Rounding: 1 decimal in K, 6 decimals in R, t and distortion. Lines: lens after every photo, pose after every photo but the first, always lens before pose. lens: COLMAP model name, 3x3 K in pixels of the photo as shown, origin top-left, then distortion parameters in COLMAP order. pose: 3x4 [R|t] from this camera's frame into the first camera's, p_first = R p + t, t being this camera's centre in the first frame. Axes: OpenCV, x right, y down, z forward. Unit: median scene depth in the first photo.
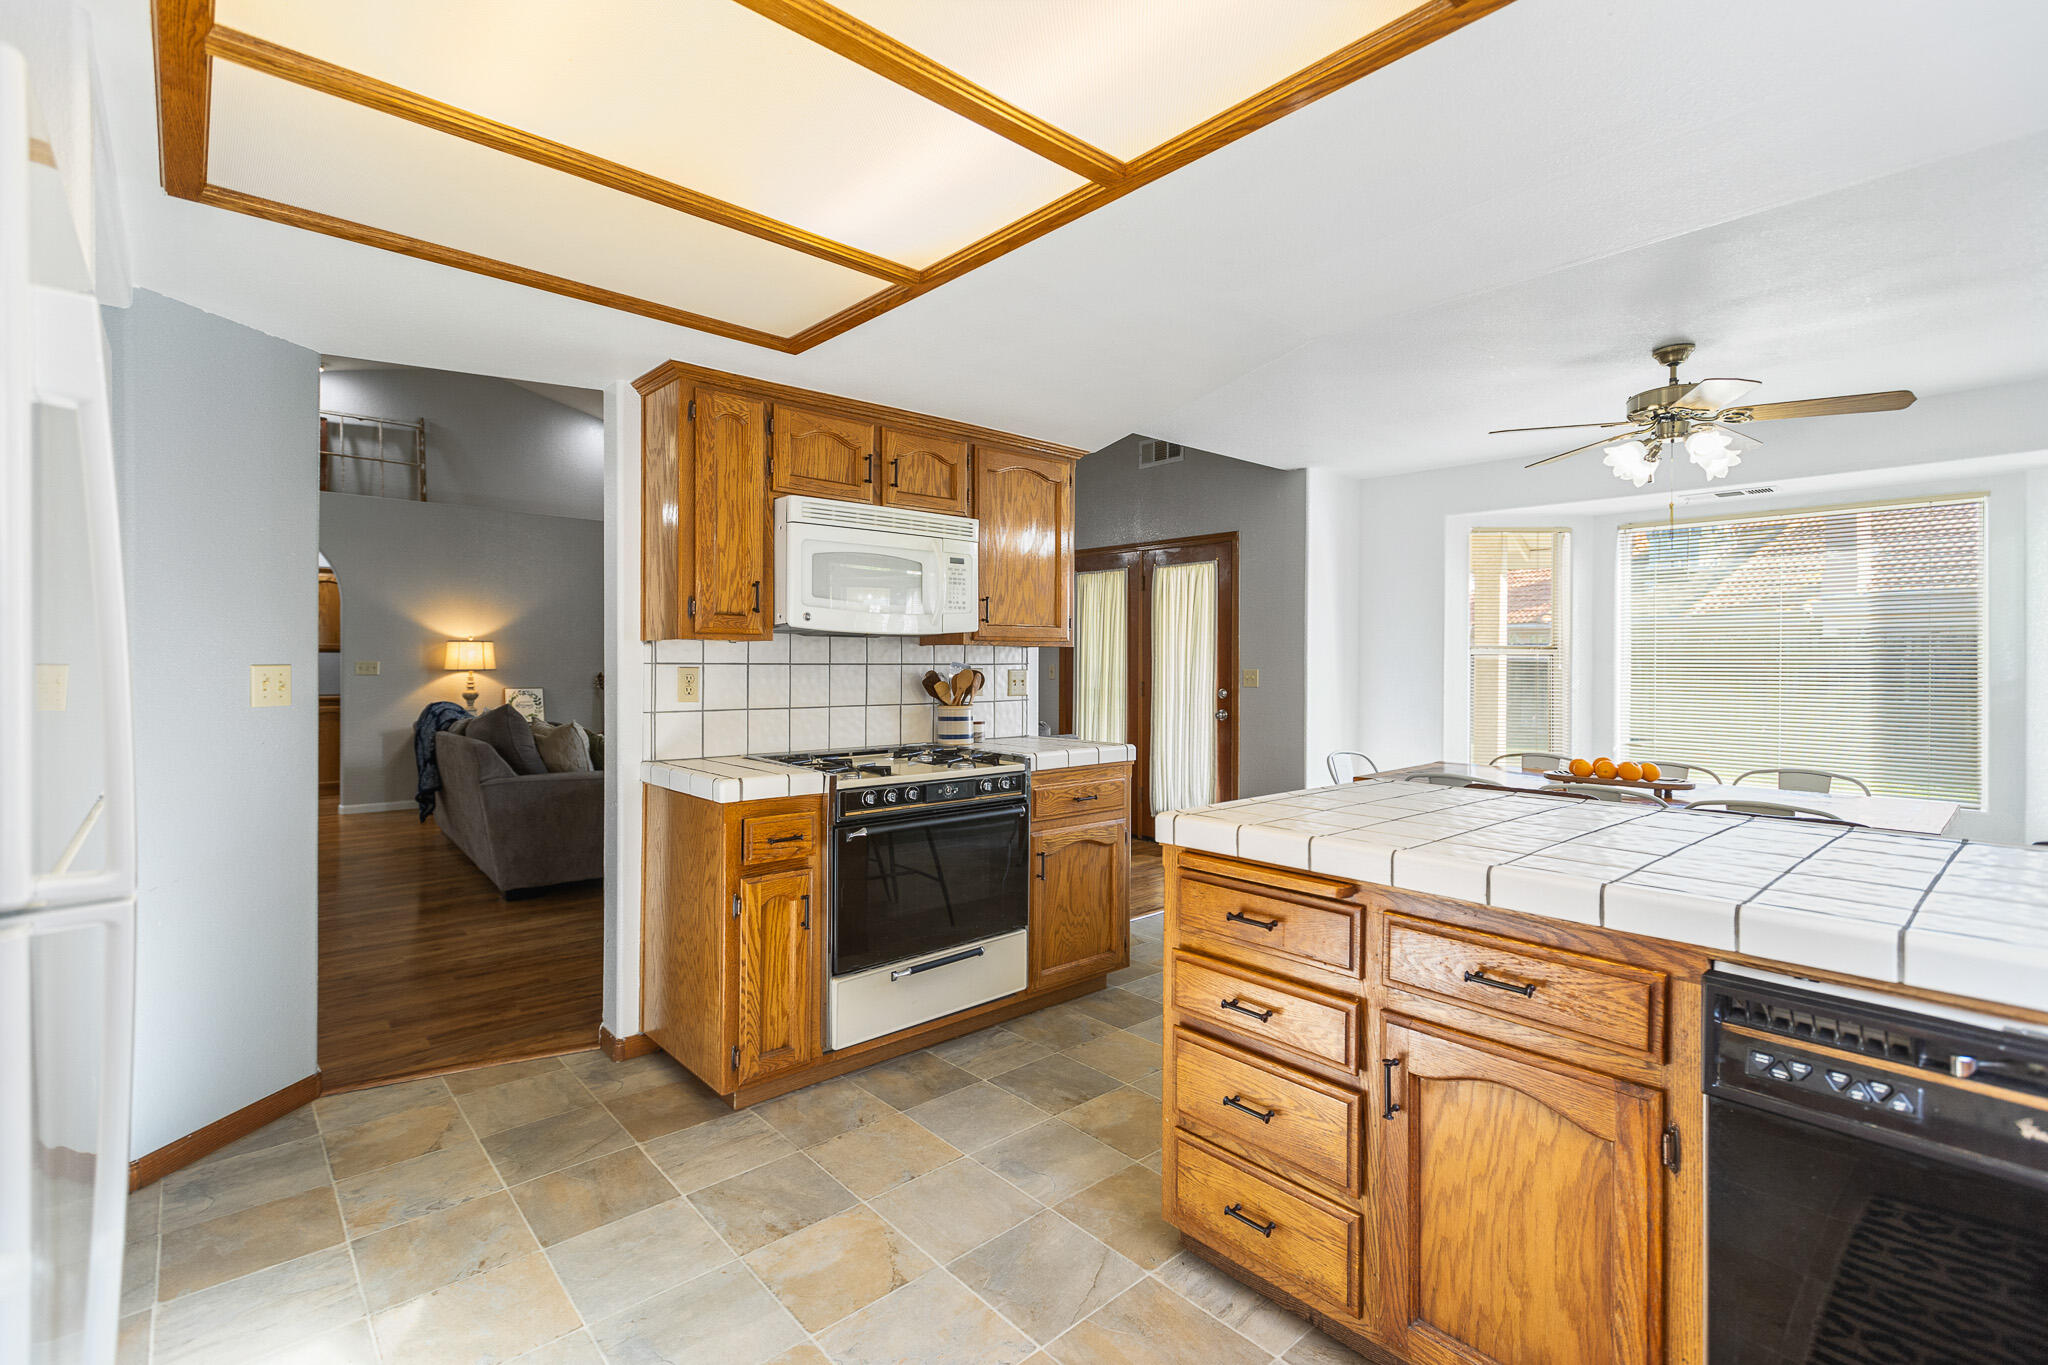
lens RADIAL K [[940.0, 0, 1027.1], [0, 940.0, 661.2], [0, 0, 1]] dist [0.004736, -0.001280]
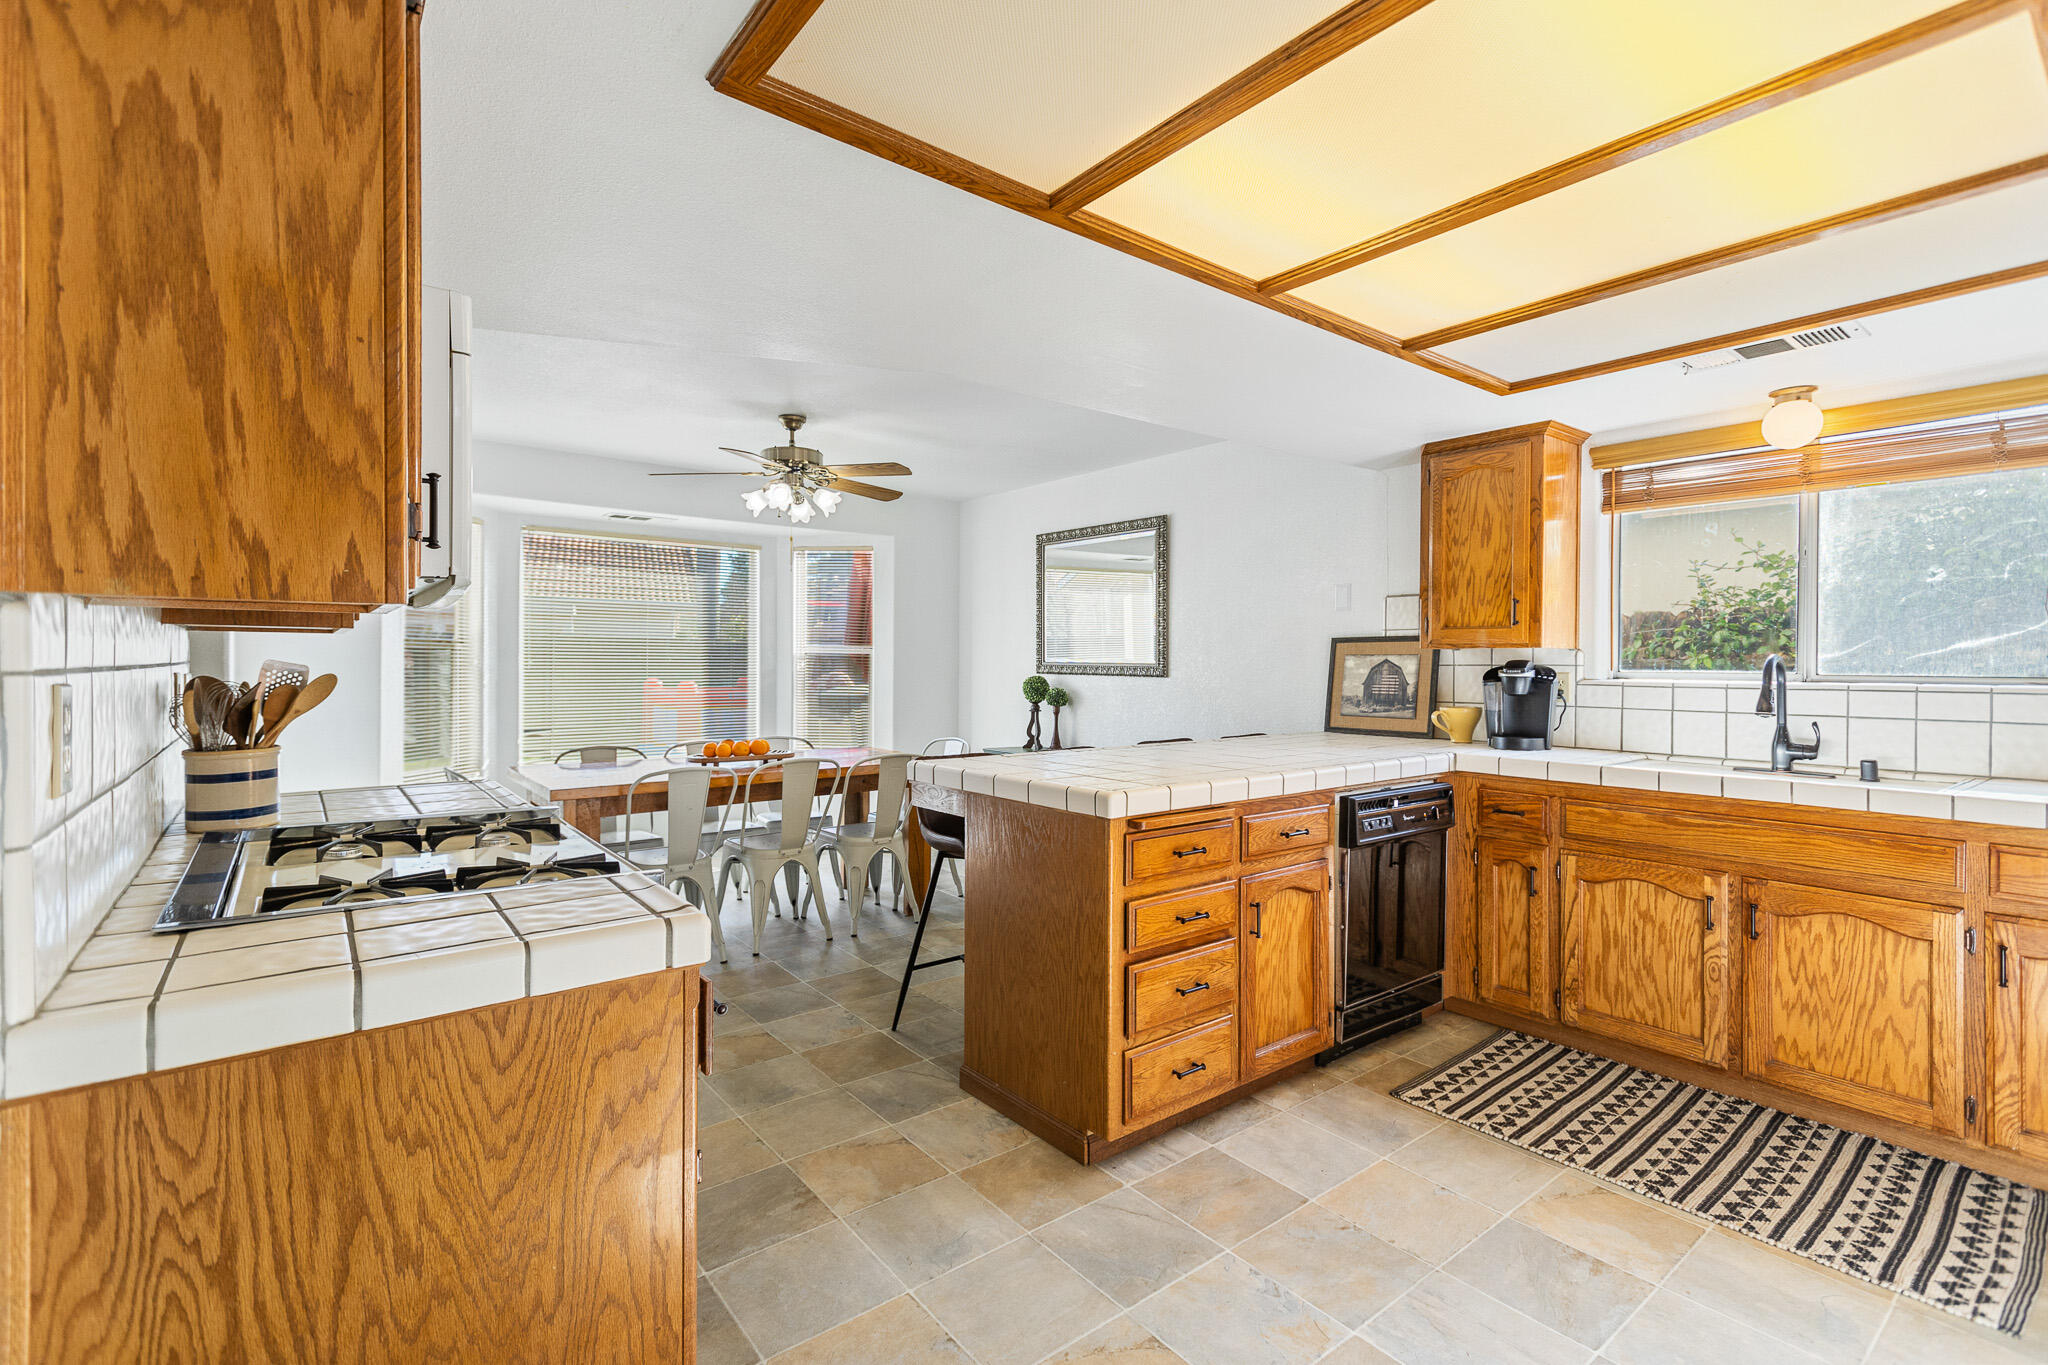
lens RADIAL K [[940.0, 0, 1031.2], [0, 940.0, 665.1], [0, 0, 1]] dist [0.004736, -0.001280]
pose [[0.053715, -0.009608, 0.998510, -0.344963], [-0.002675, 0.999949, 0.009765, -0.002685], [-0.998553, -0.003195, 0.053686, 0.351928]]
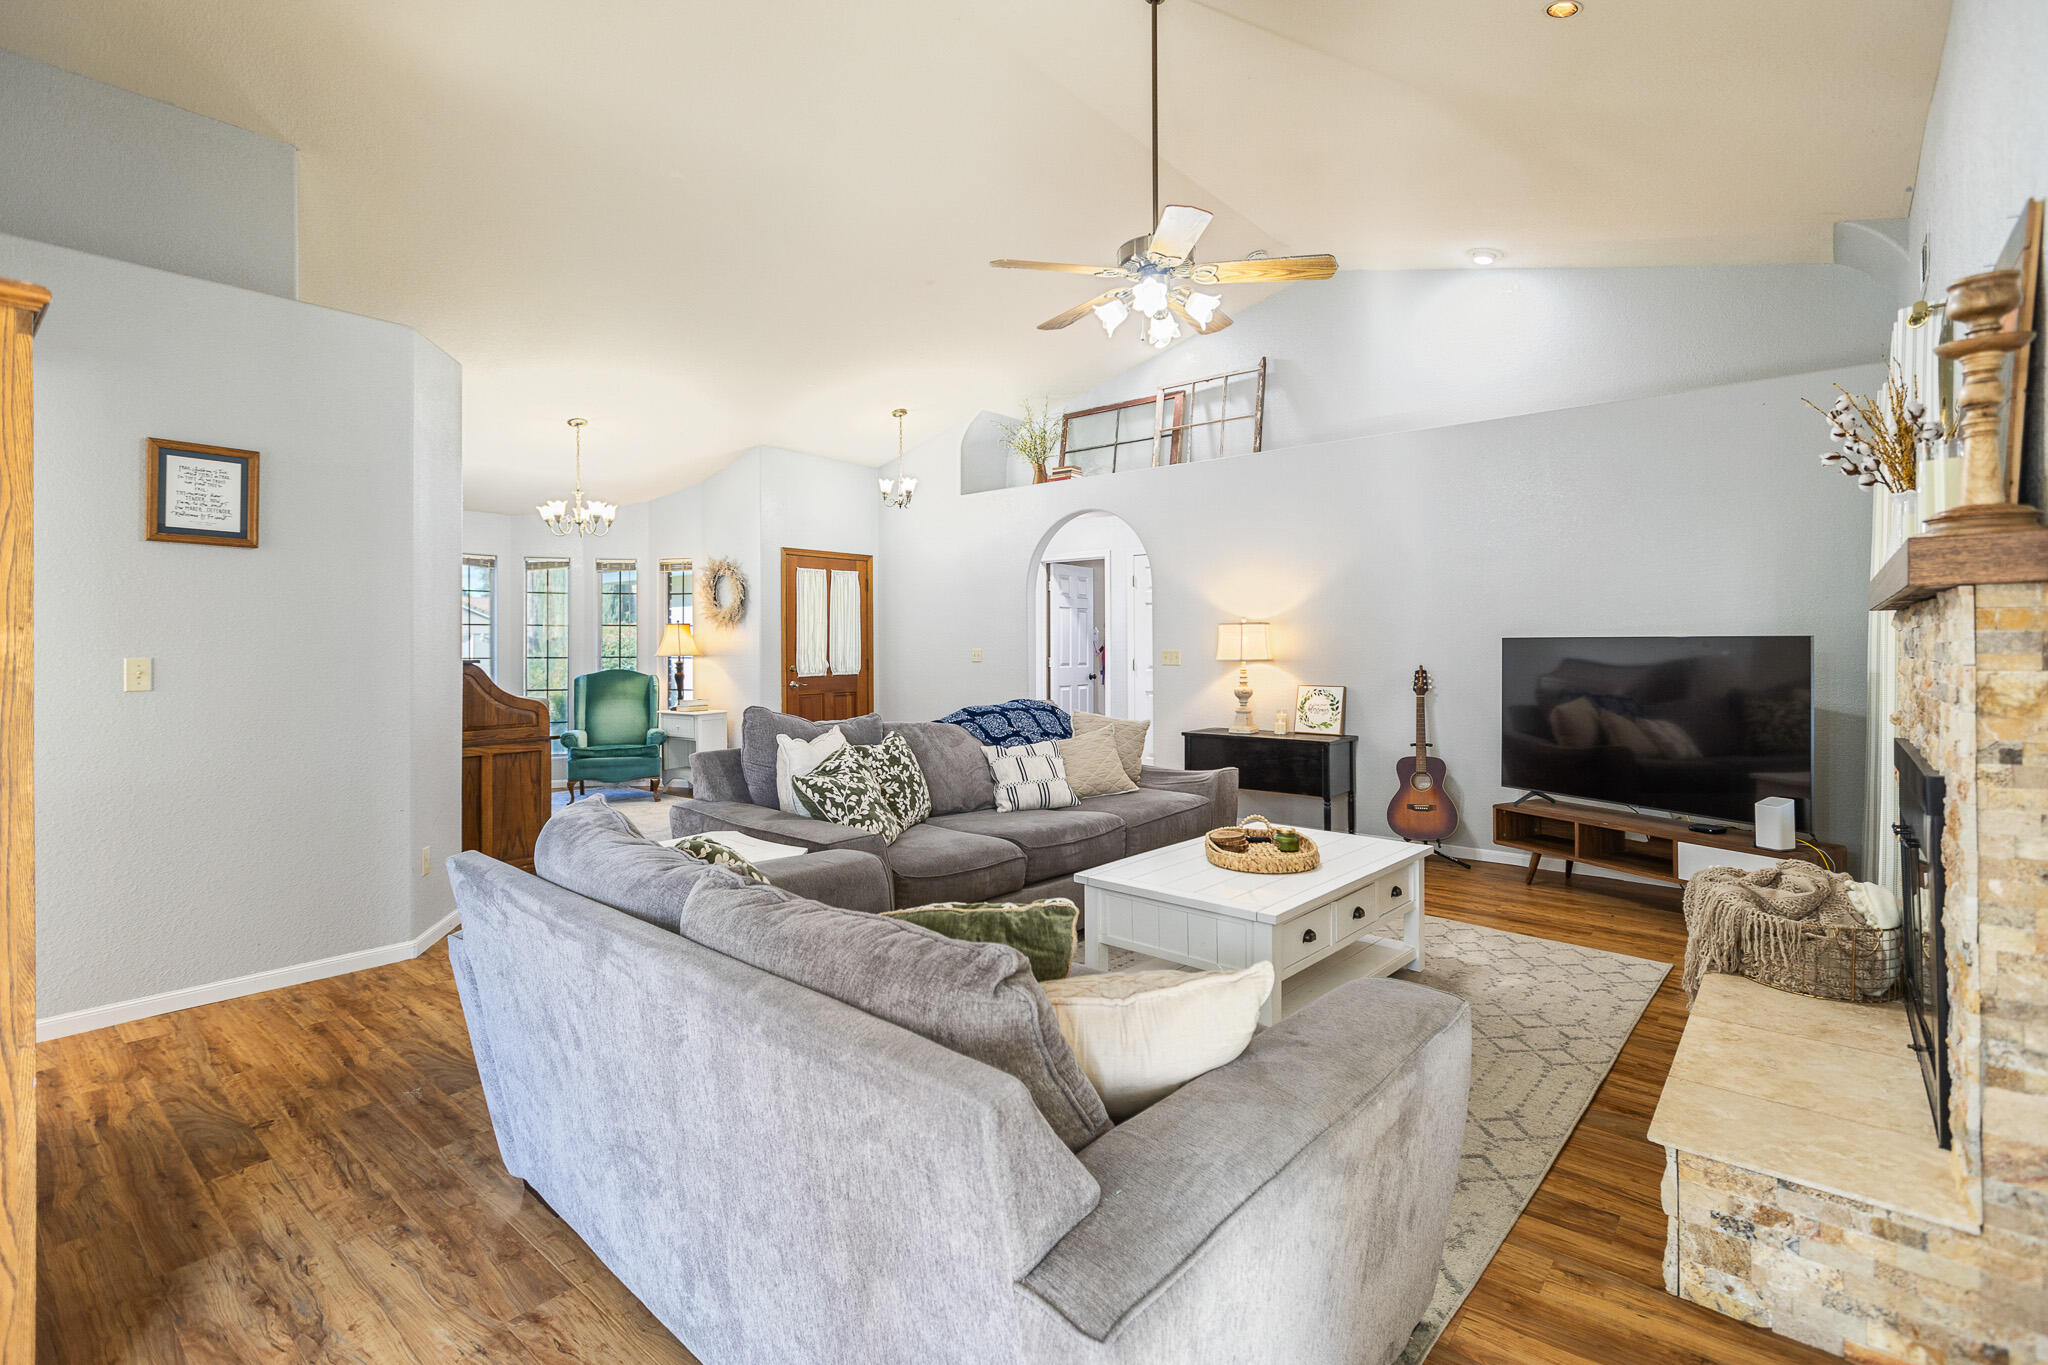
lens RADIAL K [[940.0, 0, 1031.7], [0, 940.0, 644.1], [0, 0, 1]] dist [0.004736, -0.001280]
pose [[0.147402, -0.008156, -0.989043, 0.220959], [0.005919, 0.999955, -0.007364, 0.000970], [0.989059, -0.004769, 0.147444, 0.985936]]
